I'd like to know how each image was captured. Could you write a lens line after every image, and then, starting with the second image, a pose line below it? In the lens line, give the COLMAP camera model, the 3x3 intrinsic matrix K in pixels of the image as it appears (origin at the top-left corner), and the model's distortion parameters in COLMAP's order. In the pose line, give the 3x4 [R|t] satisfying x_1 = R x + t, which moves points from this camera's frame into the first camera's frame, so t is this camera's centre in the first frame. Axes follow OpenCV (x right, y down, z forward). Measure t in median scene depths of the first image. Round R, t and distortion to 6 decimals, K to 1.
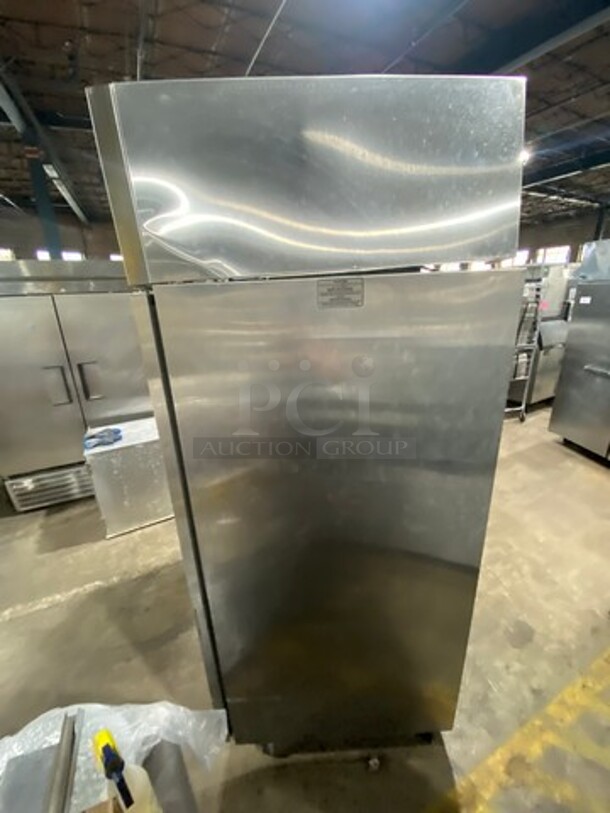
lens RADIAL K [[329.4, 0, 305.0], [0, 329.4, 406.5], [0, 0, 1]] dist [-0.000992, -0.000211]
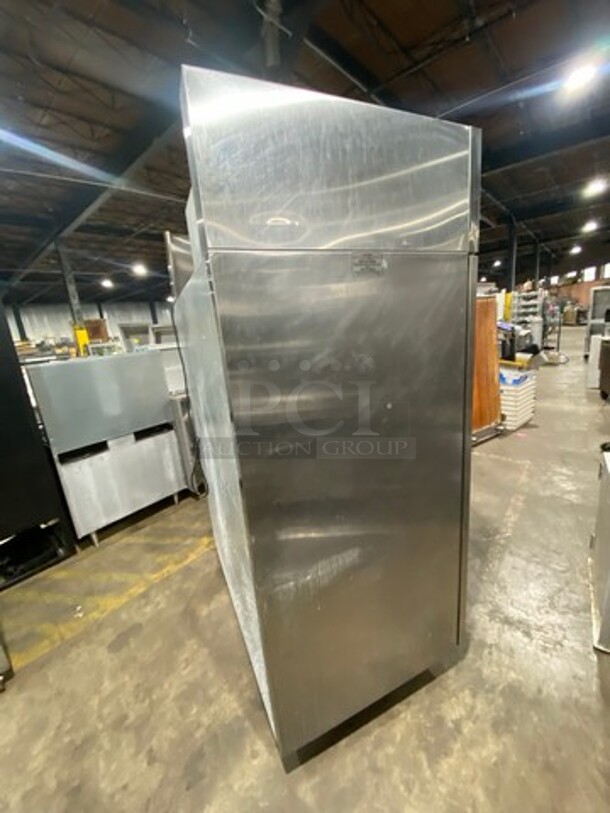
lens RADIAL K [[329.4, 0, 305.0], [0, 329.4, 406.5], [0, 0, 1]] dist [-0.000992, -0.000211]
pose [[-0.907902, 0.208440, -0.363685, 0.432377], [-0.020511, 0.844476, 0.535200, -0.583954], [0.418680, 0.493369, -0.762427, 1.978855]]
